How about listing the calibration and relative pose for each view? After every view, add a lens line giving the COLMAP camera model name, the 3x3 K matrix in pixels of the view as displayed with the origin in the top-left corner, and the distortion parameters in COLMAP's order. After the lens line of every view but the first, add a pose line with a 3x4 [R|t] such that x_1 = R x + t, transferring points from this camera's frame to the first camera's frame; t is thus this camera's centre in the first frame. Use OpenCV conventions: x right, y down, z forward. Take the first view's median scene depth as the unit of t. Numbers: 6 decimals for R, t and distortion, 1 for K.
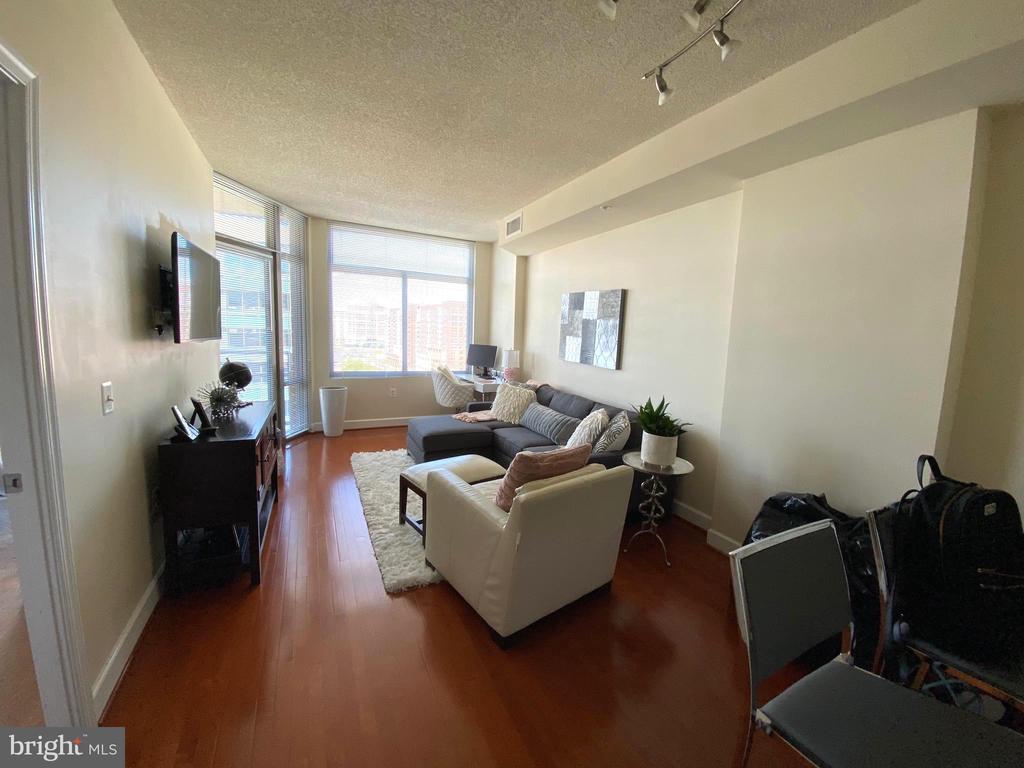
lens RADIAL K [[407.4, 0, 516.4], [0, 407.4, 377.7], [0, 0, 1]] dist [-0.012514, -0.006881]
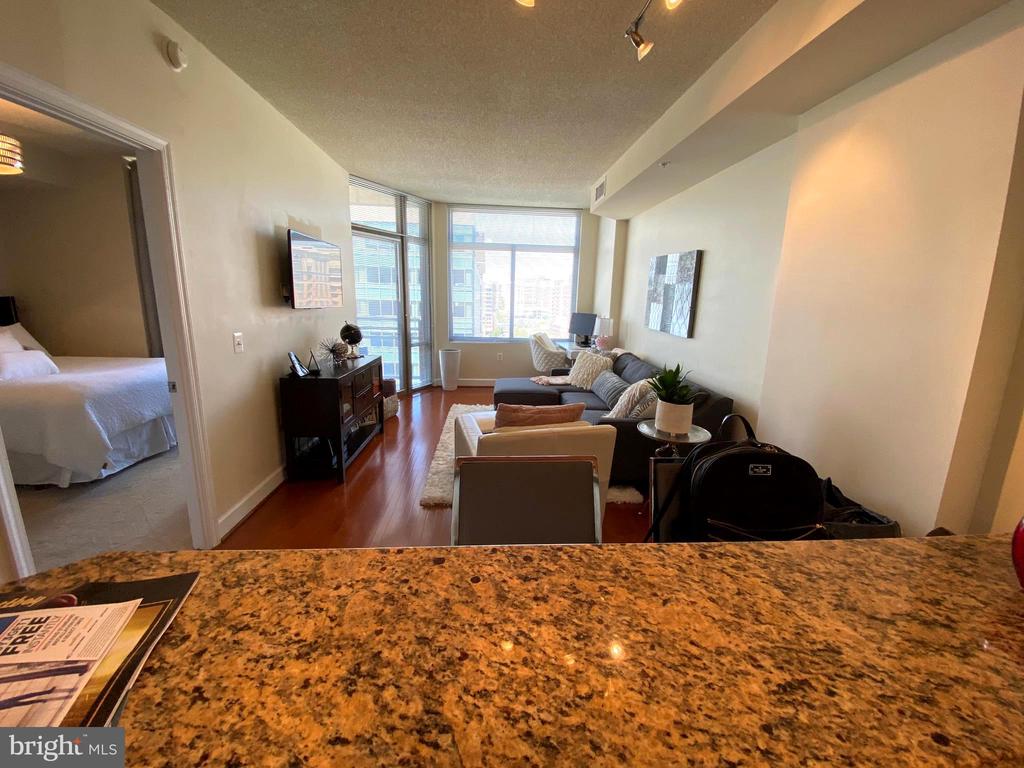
lens RADIAL K [[407.4, 0, 510.5], [0, 407.4, 380.1], [0, 0, 1]] dist [-0.012514, -0.006881]
pose [[0.917764, 0.060706, -0.392459, 0.208807], [-0.030743, 0.996142, 0.082191, 0.011051], [0.395934, -0.063367, 0.916090, -0.020504]]
